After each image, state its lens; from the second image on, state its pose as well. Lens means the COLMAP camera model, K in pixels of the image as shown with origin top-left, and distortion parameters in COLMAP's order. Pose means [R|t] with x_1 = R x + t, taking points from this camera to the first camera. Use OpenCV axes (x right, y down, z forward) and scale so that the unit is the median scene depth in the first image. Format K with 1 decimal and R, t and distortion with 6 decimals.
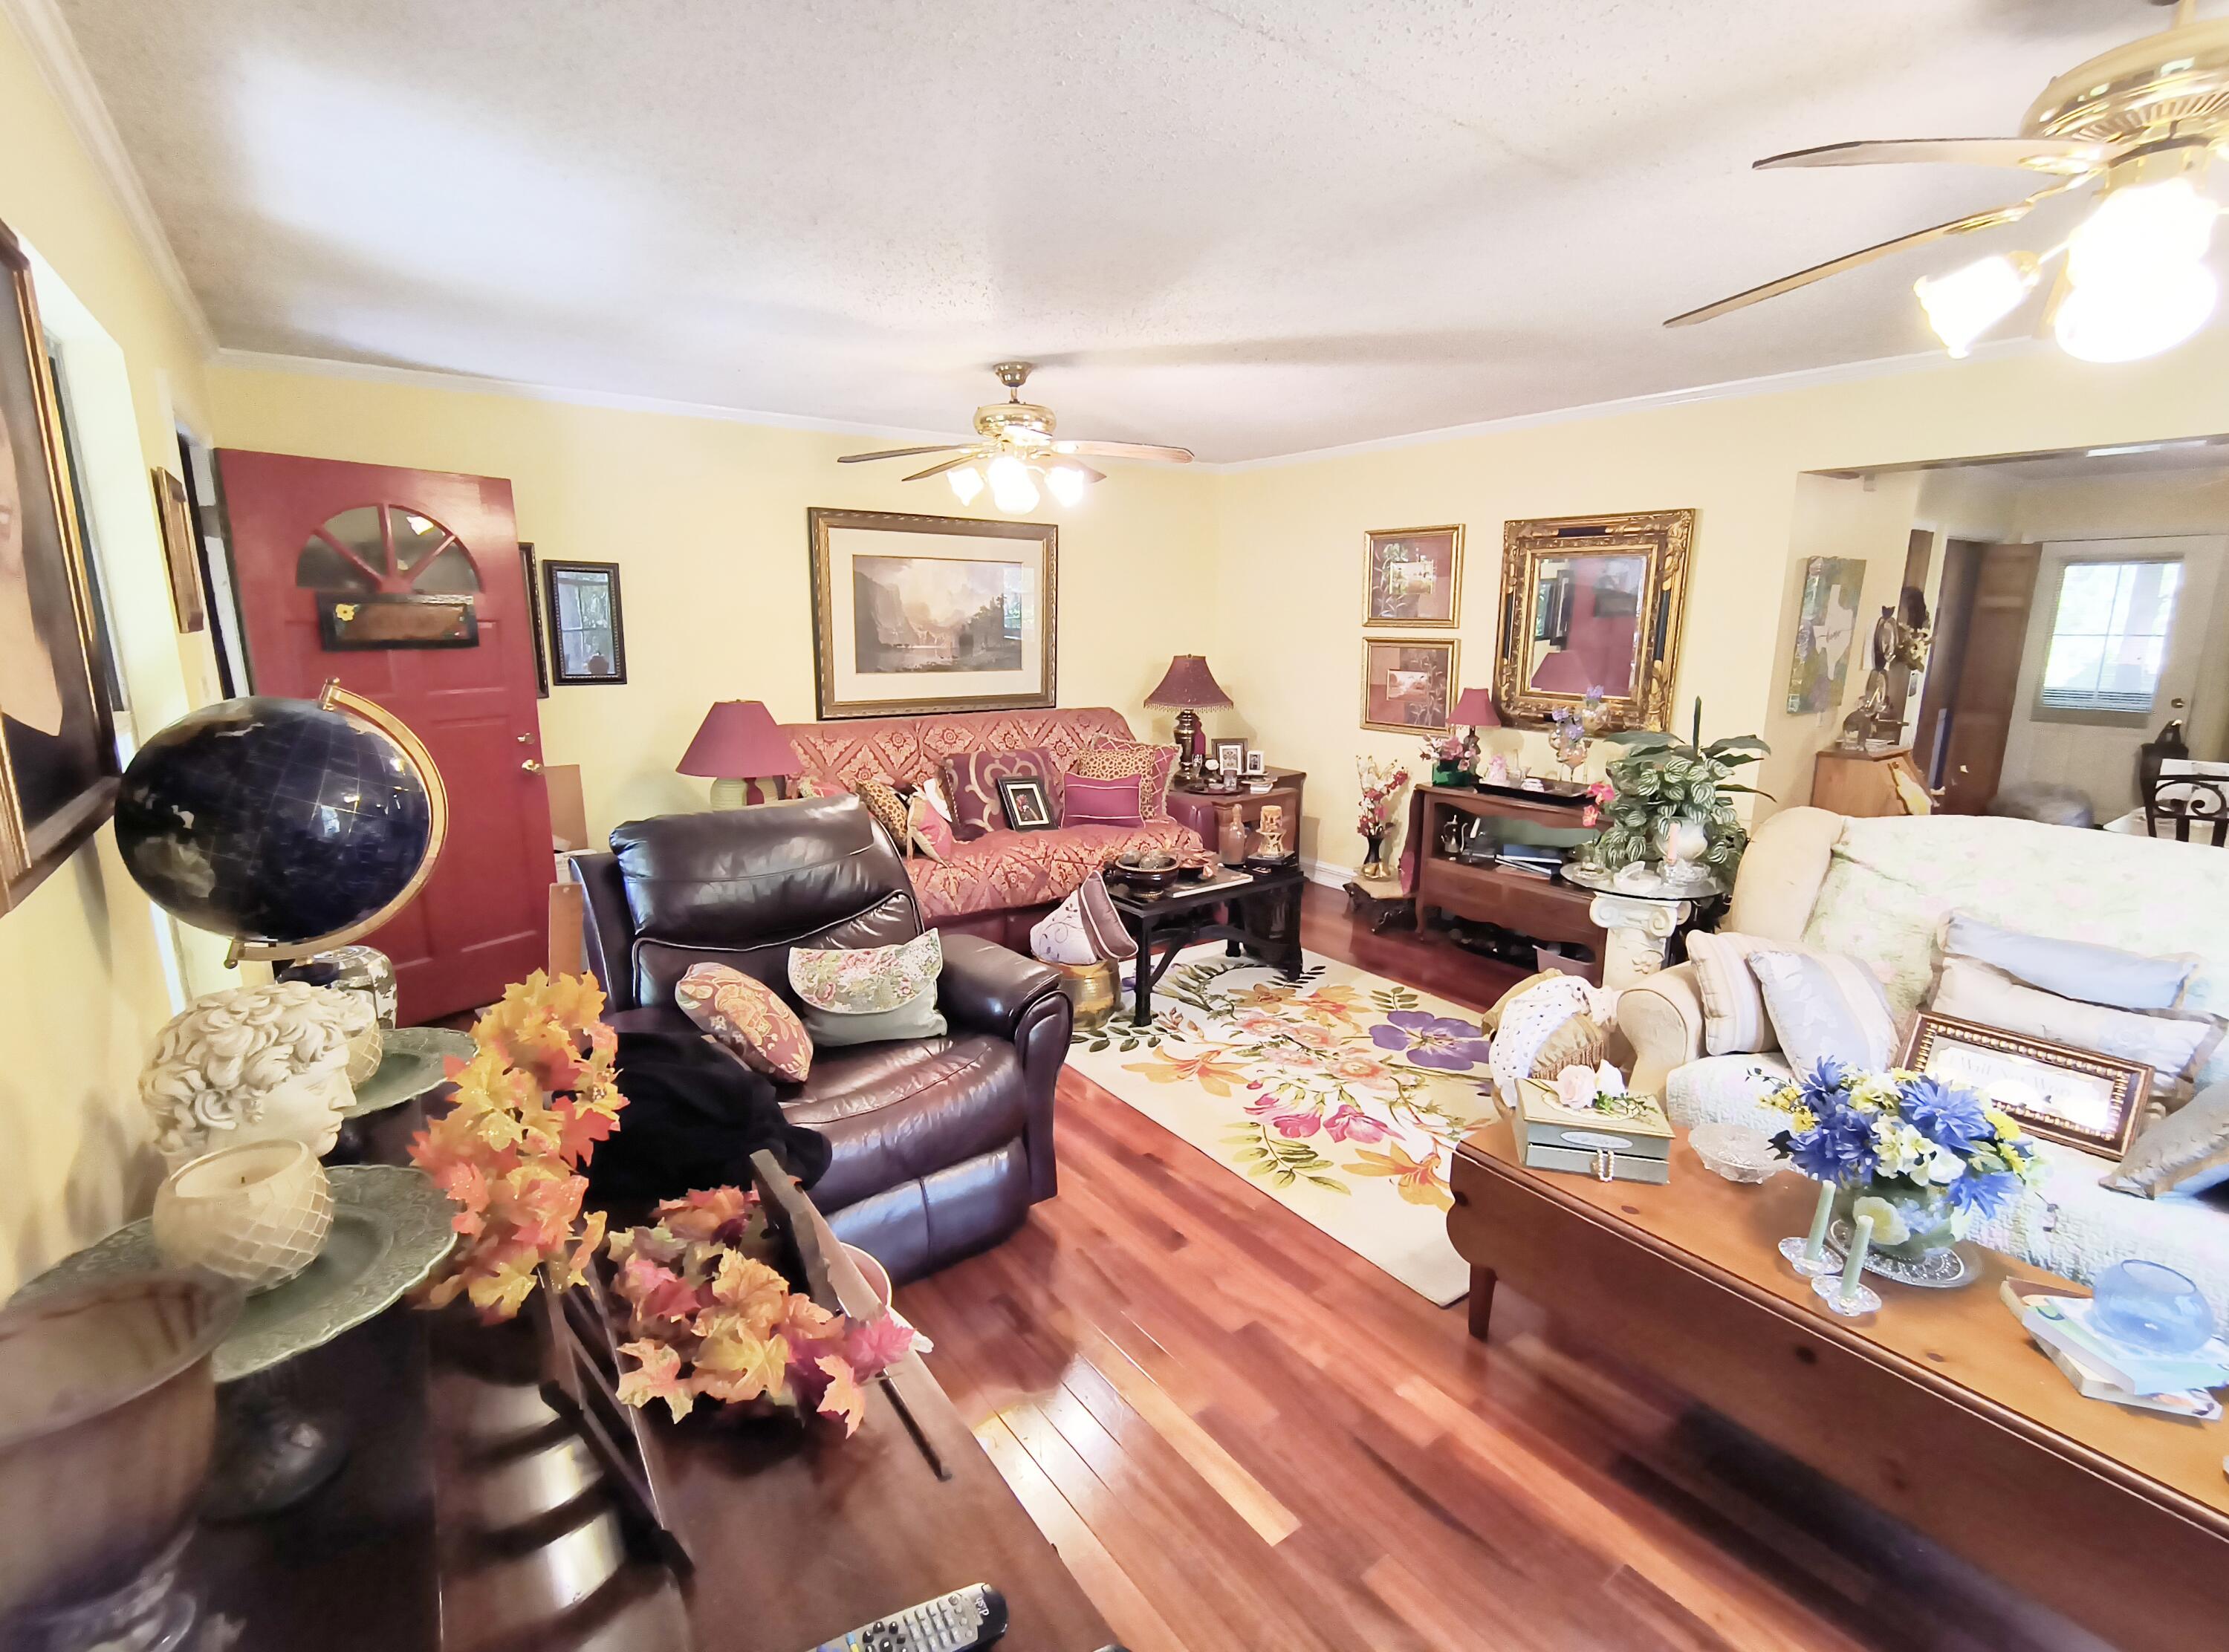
lens RADIAL K [[1029.2, 0, 1129.4], [0, 1029.2, 818.4], [0, 0, 1]] dist [0.001570, -0.000076]
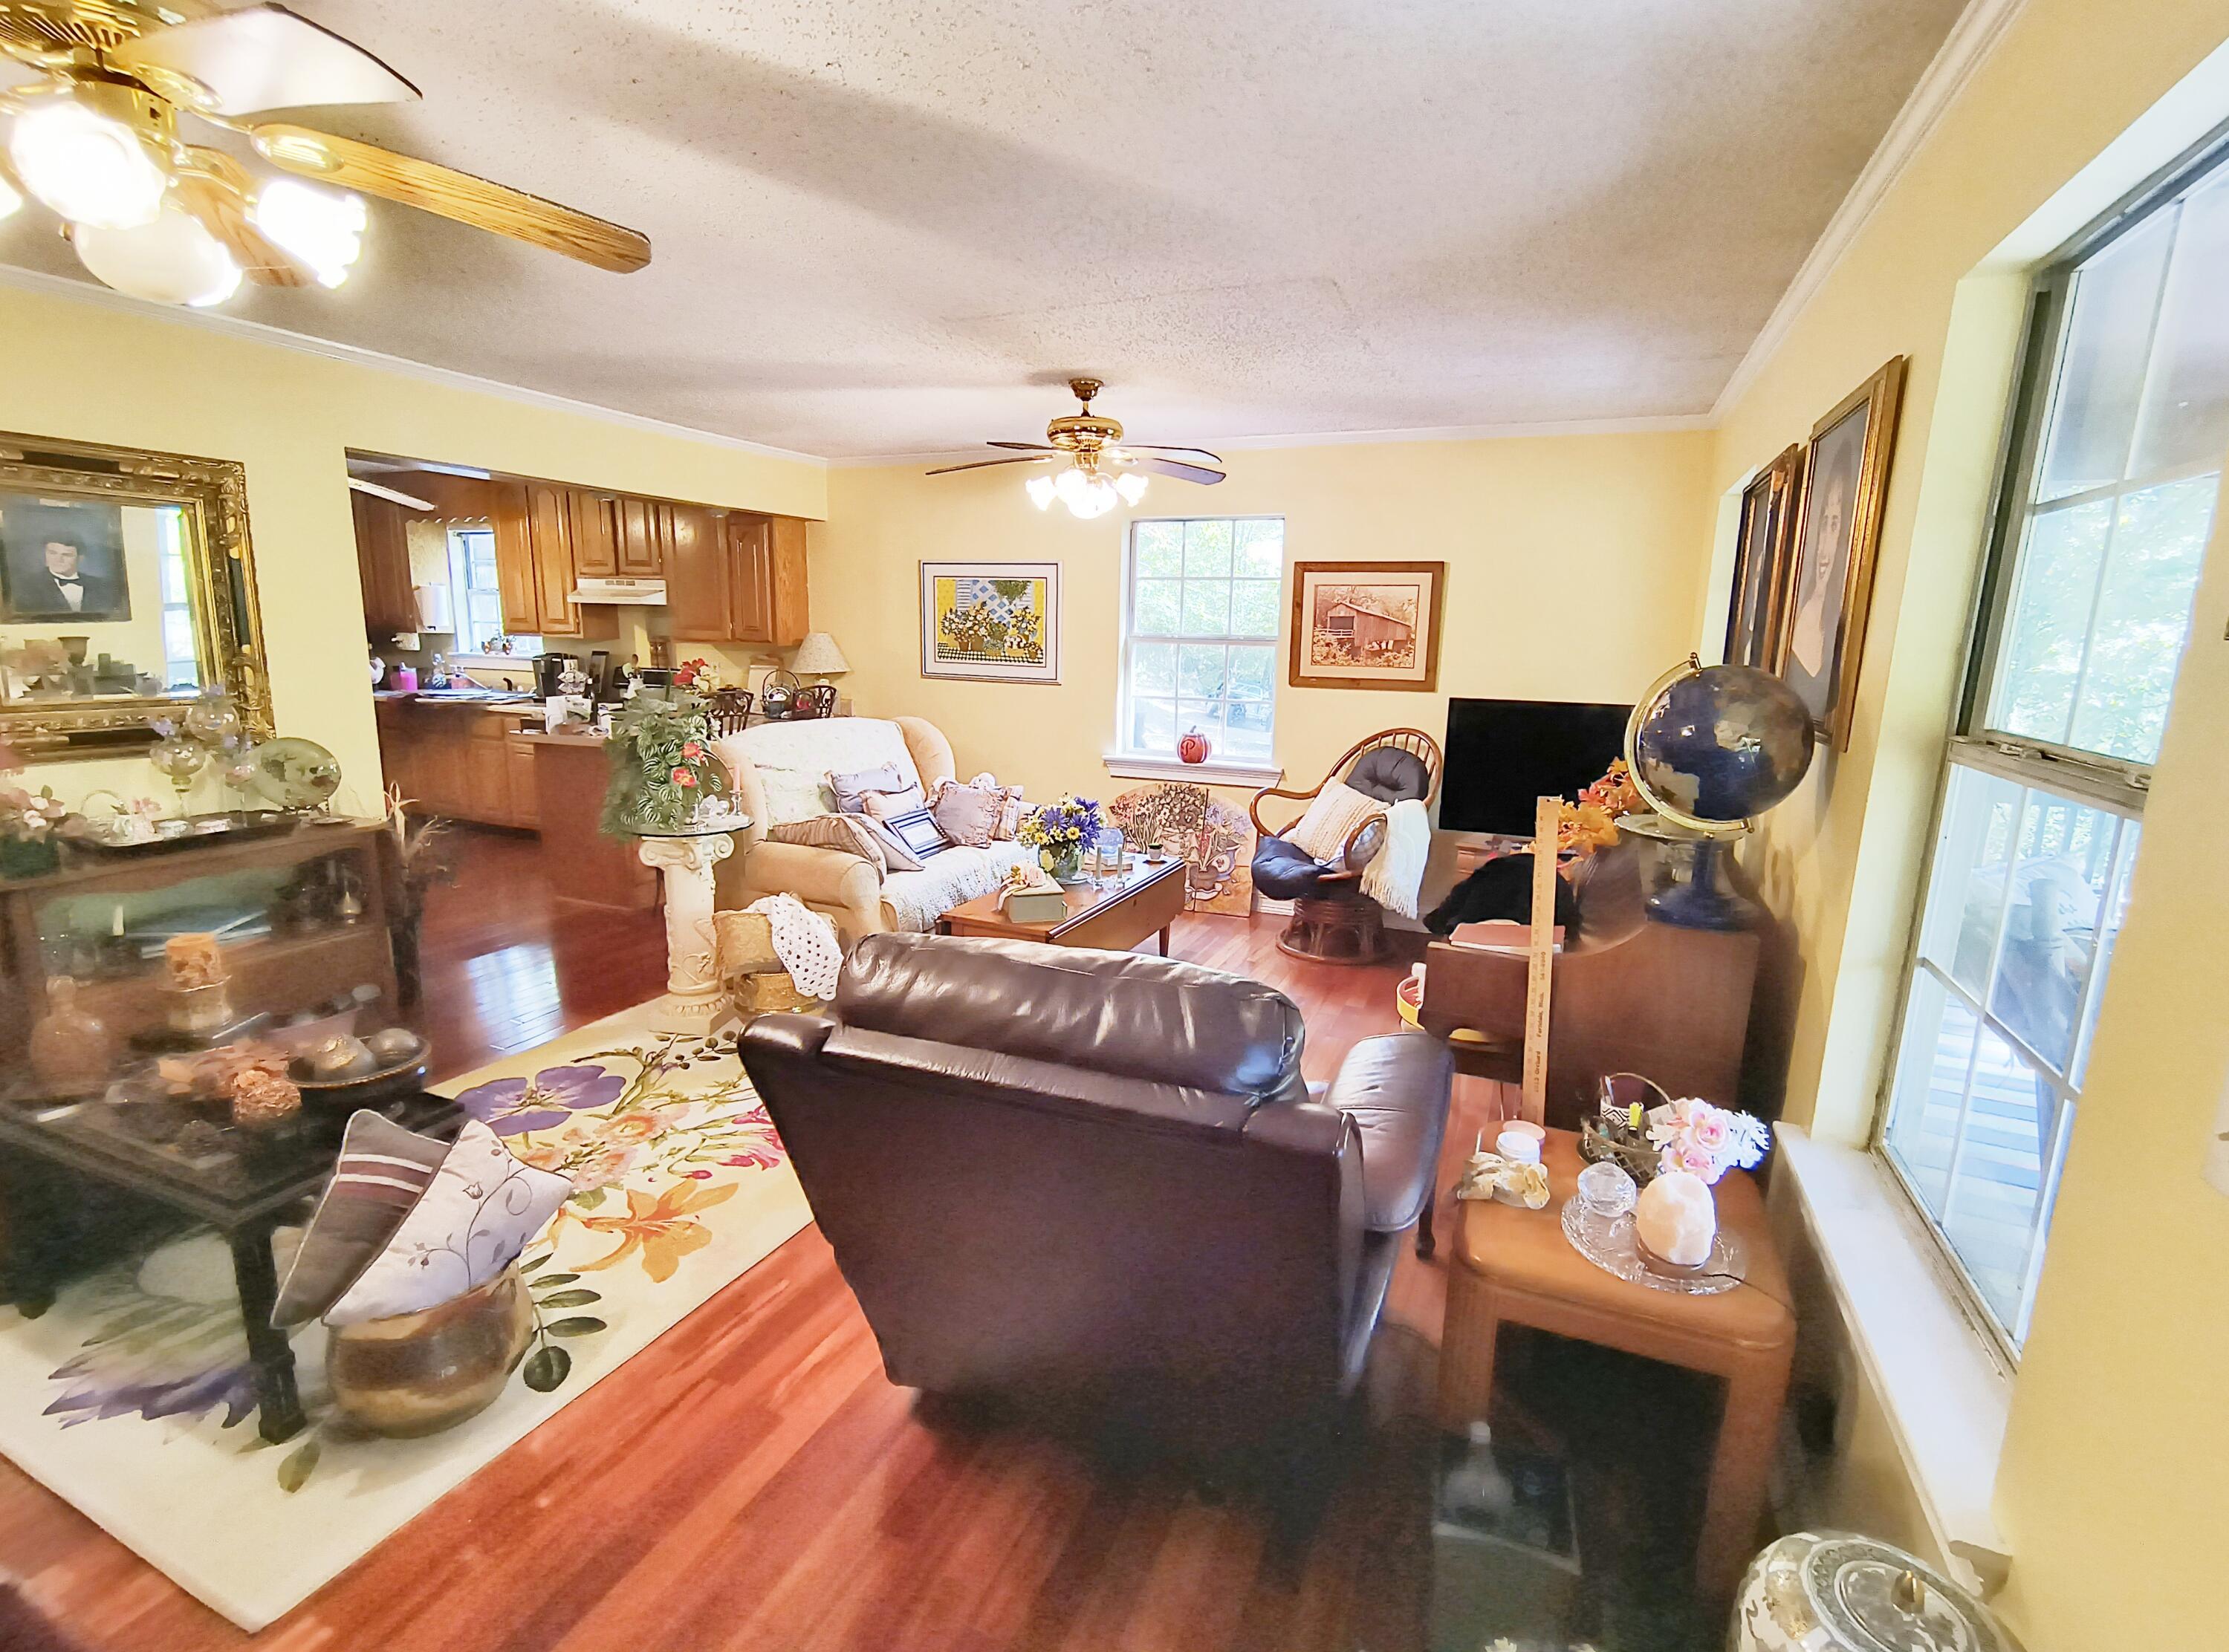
lens RADIAL K [[1029.2, 0, 1117.3], [0, 1029.2, 830.7], [0, 0, 1]] dist [0.001570, -0.000076]
pose [[-0.487075, -0.189824, 0.852482, -0.561202], [0.150930, 0.943113, 0.296241, -0.155570], [-0.860220, 0.272957, -0.430716, 0.813530]]
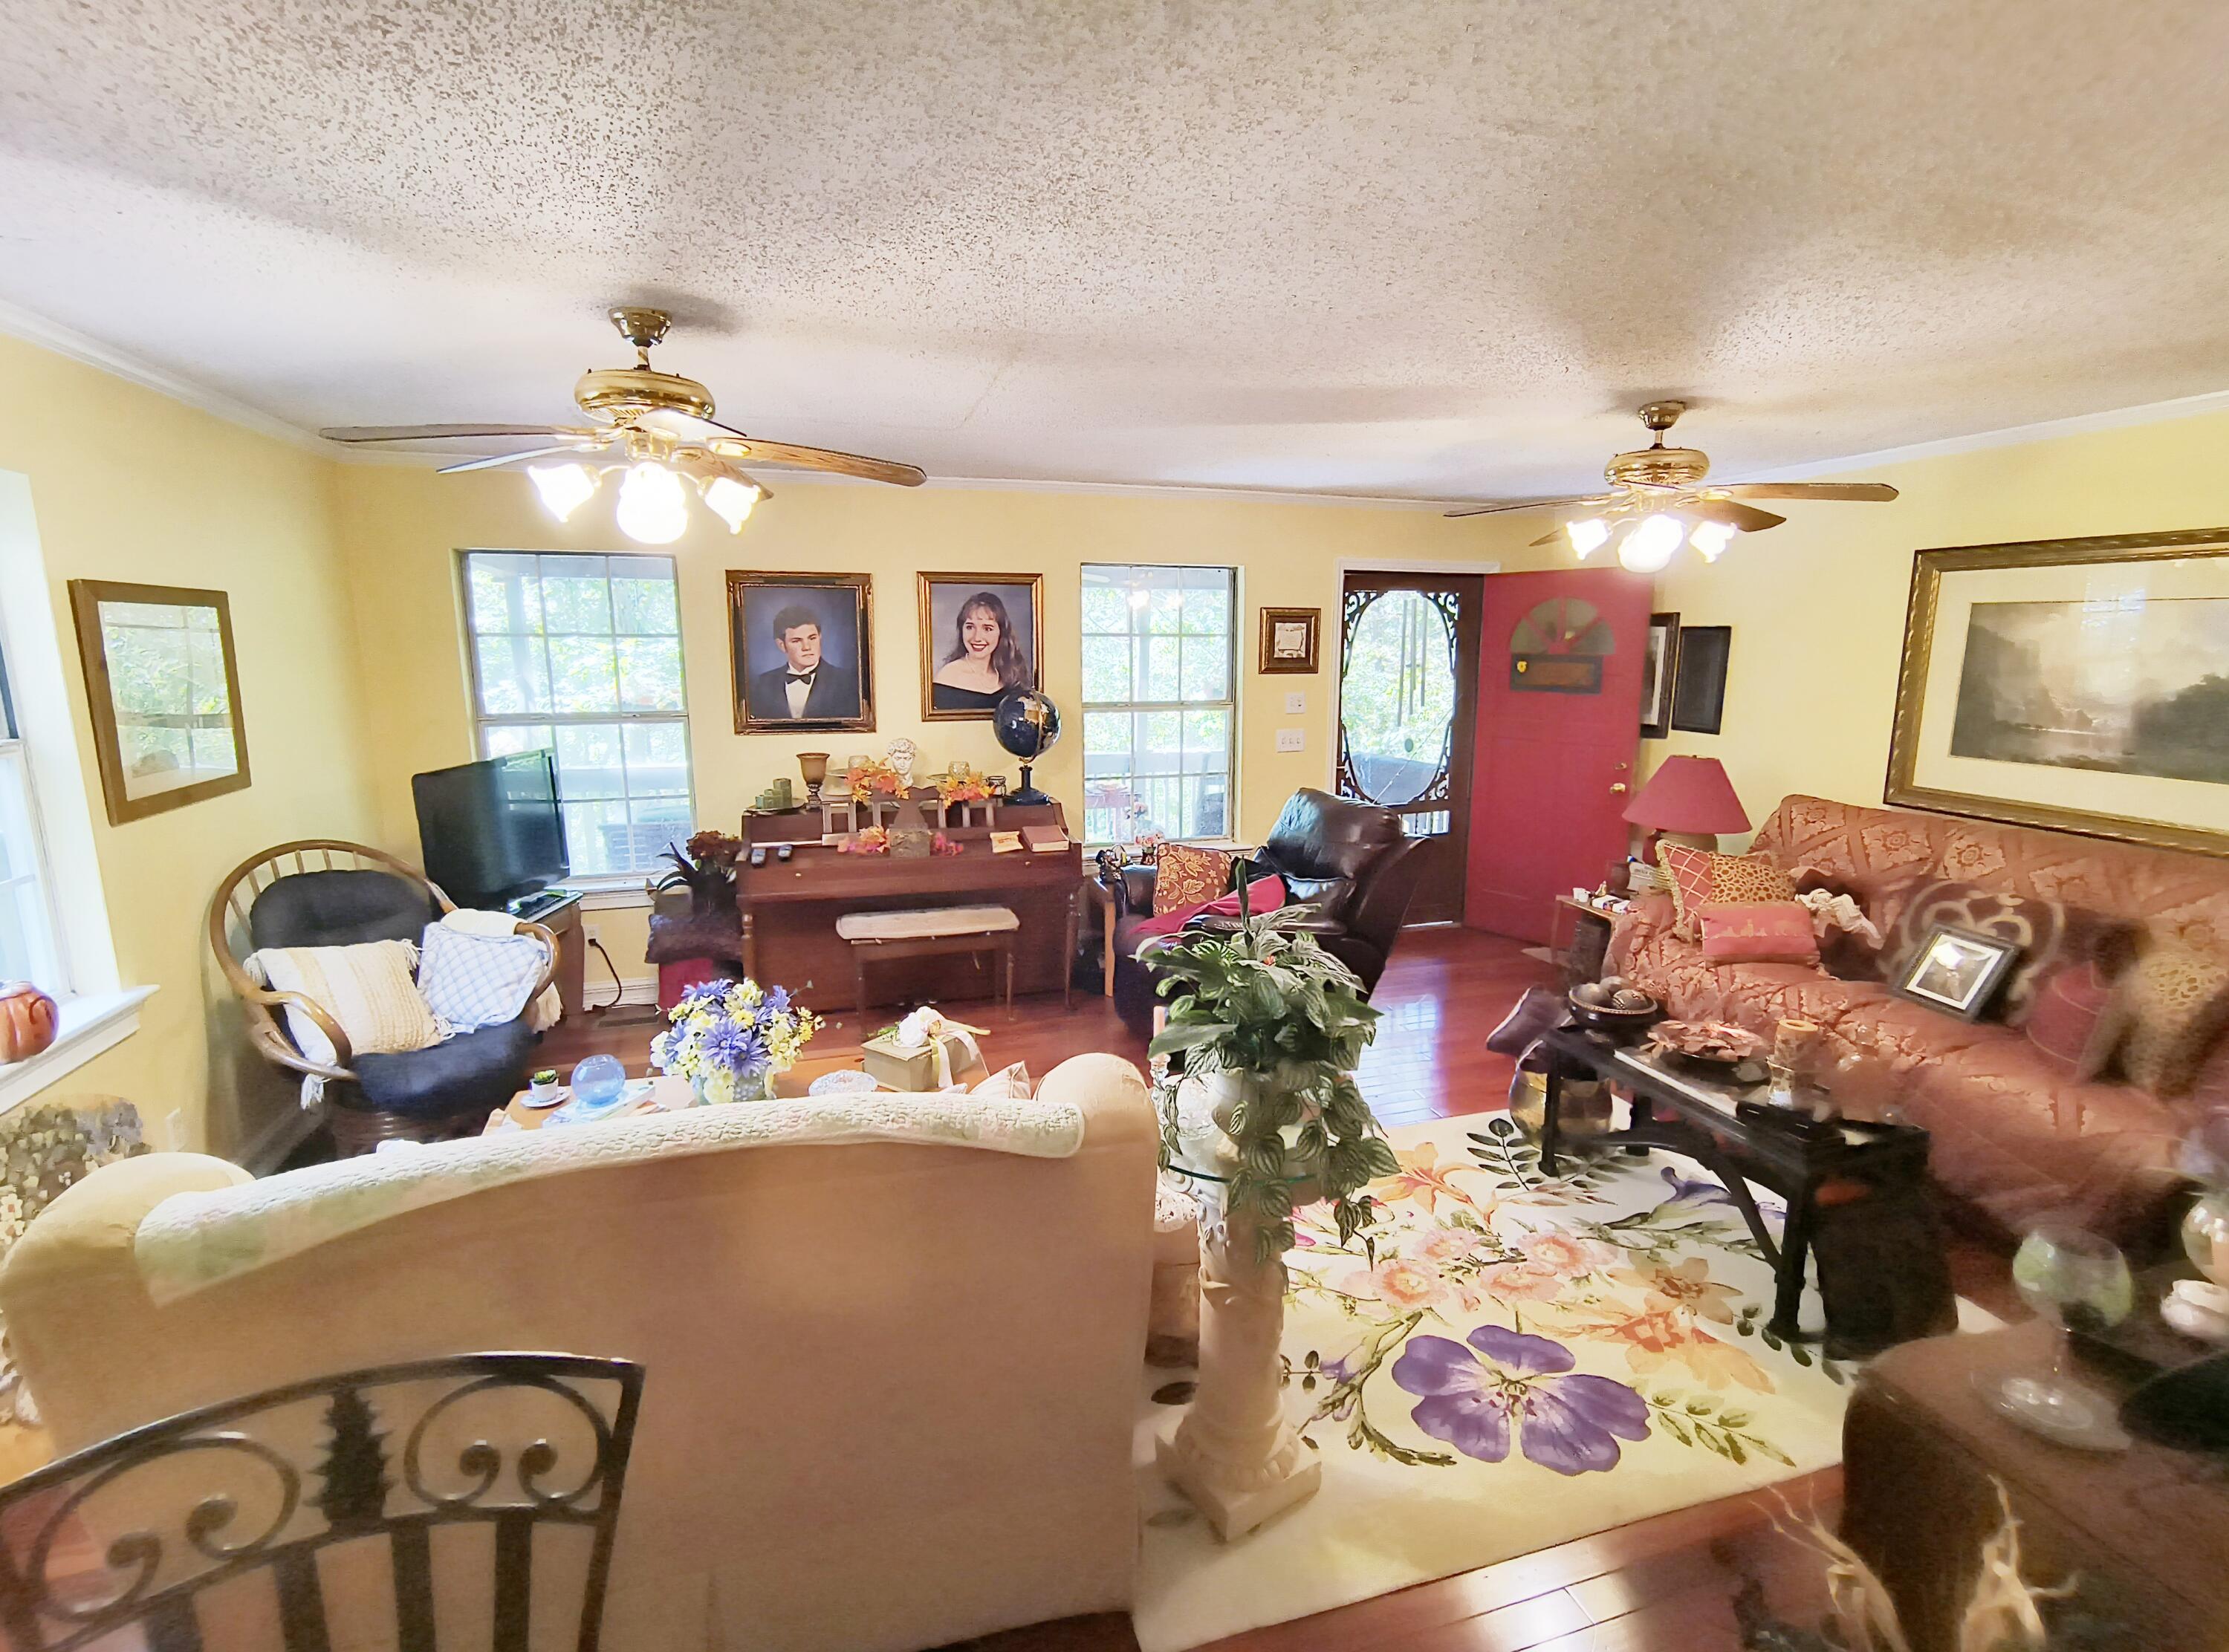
lens RADIAL K [[1029.2, 0, 1118.7], [0, 1029.2, 820.6], [0, 0, 1]] dist [0.001570, -0.000076]
pose [[-0.340745, 0.156322, -0.927068, 0.808194], [-0.189891, 0.954313, 0.230711, -0.185606], [0.920779, 0.254656, -0.295494, 0.802120]]
